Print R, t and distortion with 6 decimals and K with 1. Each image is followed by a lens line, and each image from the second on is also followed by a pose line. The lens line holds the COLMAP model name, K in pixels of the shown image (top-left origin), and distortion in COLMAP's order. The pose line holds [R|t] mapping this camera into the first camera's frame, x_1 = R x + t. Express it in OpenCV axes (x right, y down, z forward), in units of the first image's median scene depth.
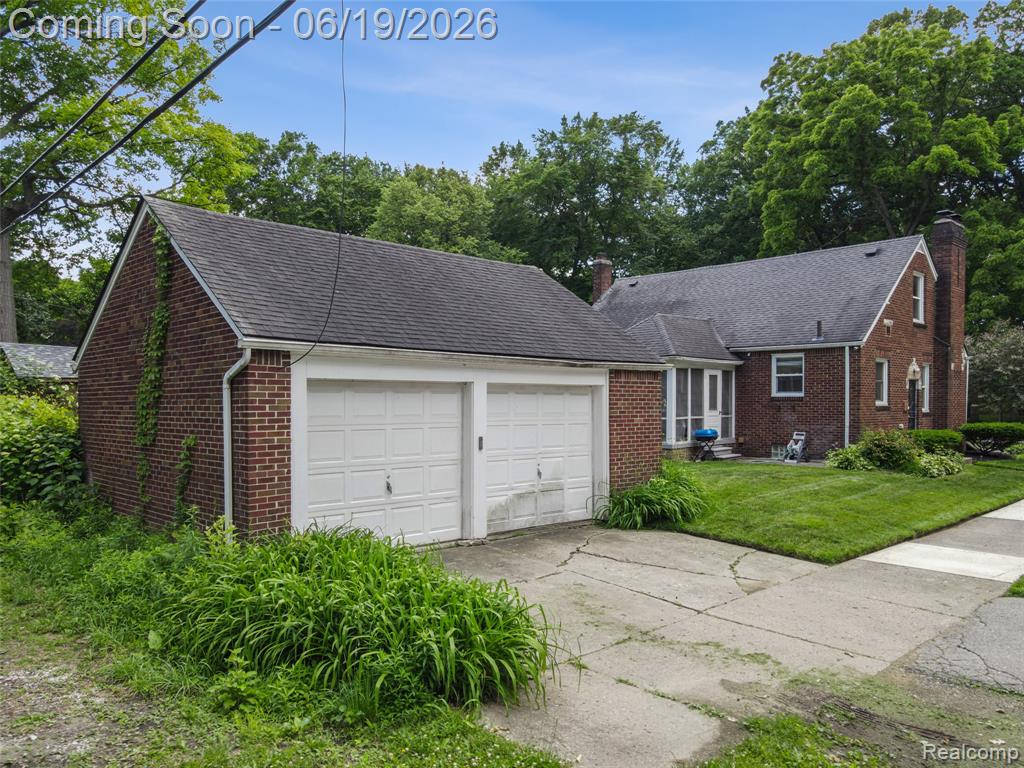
lens RADIAL K [[747.0, 0, 512.1], [0, 747.0, 418.4], [0, 0, 1]] dist [-0.002930, 0.033851]
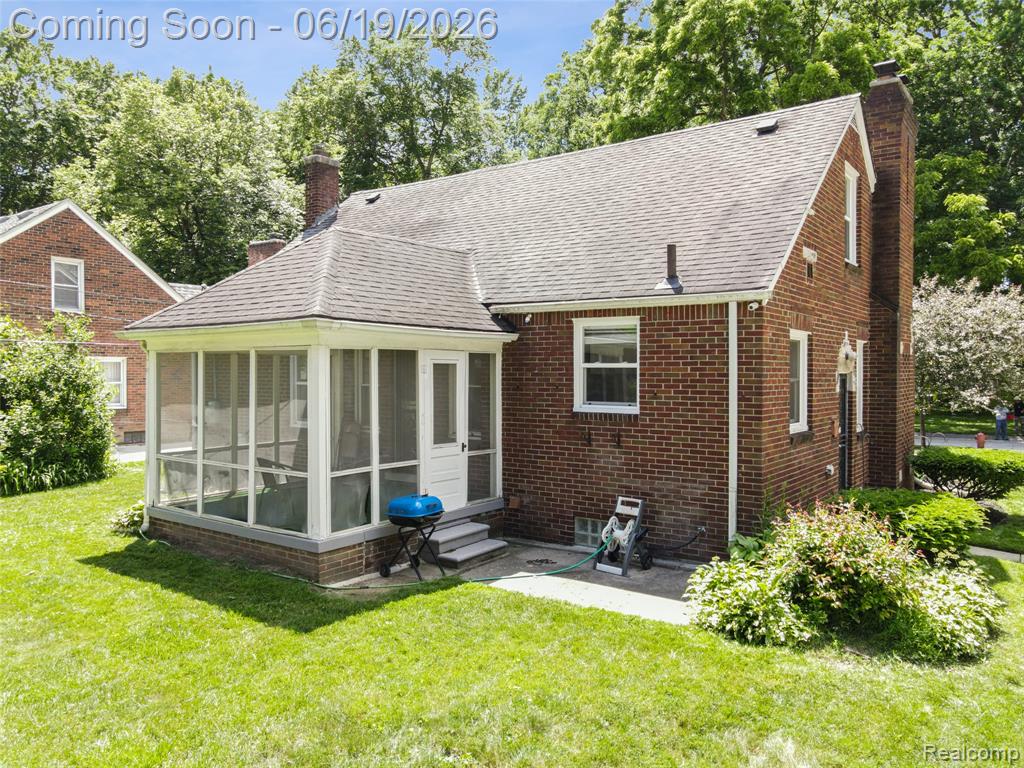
lens RADIAL K [[754.5, 0, 512.0], [0, 754.5, 384.0], [0, 0, 1]] dist [0.009029, 0.005766]
pose [[0.984568, -0.000099, 0.175000, 0.238043], [0.001220, 0.999979, -0.006294, -0.044930], [-0.174996, 0.006411, 0.984548, 0.572902]]
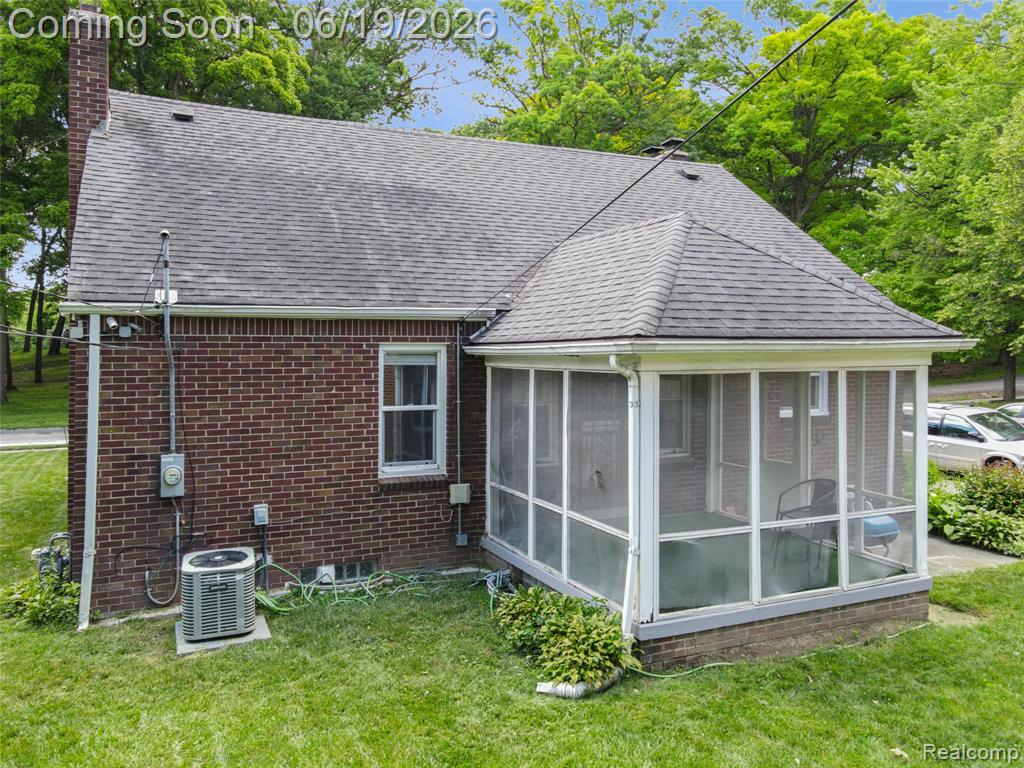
lens RADIAL K [[770.1, 0, 511.4], [0, 770.1, 337.1], [0, 0, 1]] dist [0.007641, 0.005040]
pose [[0.332715, 0.018285, 0.942850, -0.209647], [0.021300, 0.999411, -0.026899, -0.076035], [-0.942787, 0.029032, 0.332130, 1.032875]]
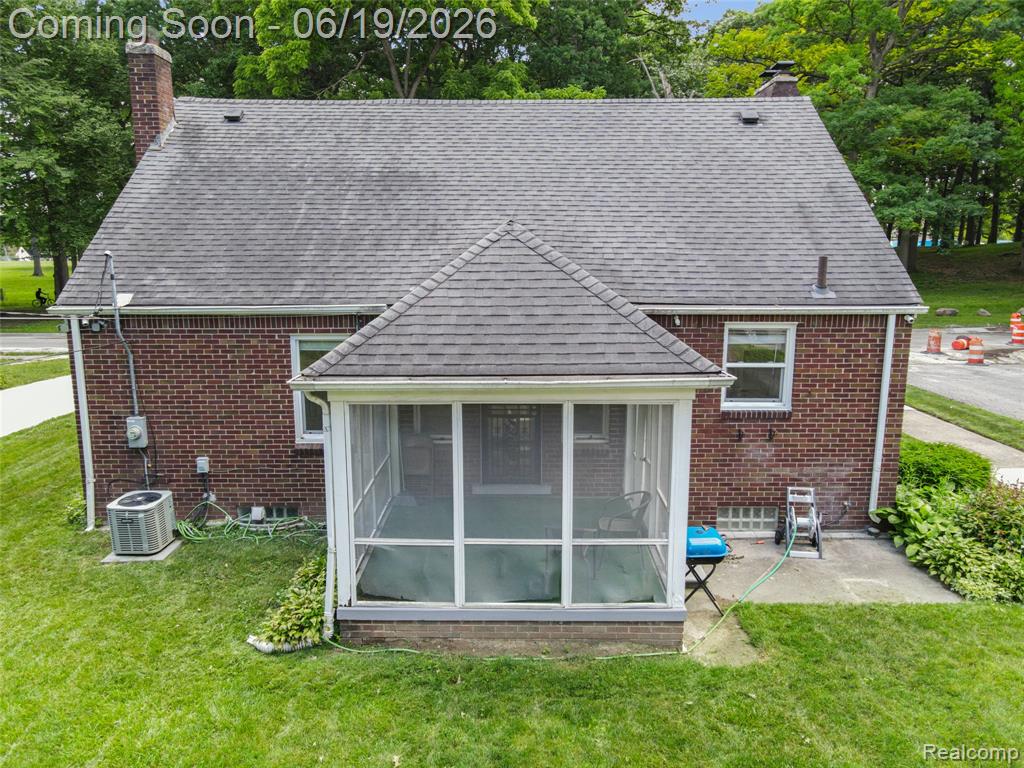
lens RADIAL K [[754.5, 0, 512.0], [0, 754.5, 384.0], [0, 0, 1]] dist [0.009029, 0.005766]
pose [[0.696464, -0.127921, 0.706098, -0.086609], [0.017160, 0.986670, 0.161826, -0.130841], [-0.717387, -0.100589, 0.689375, 0.793971]]
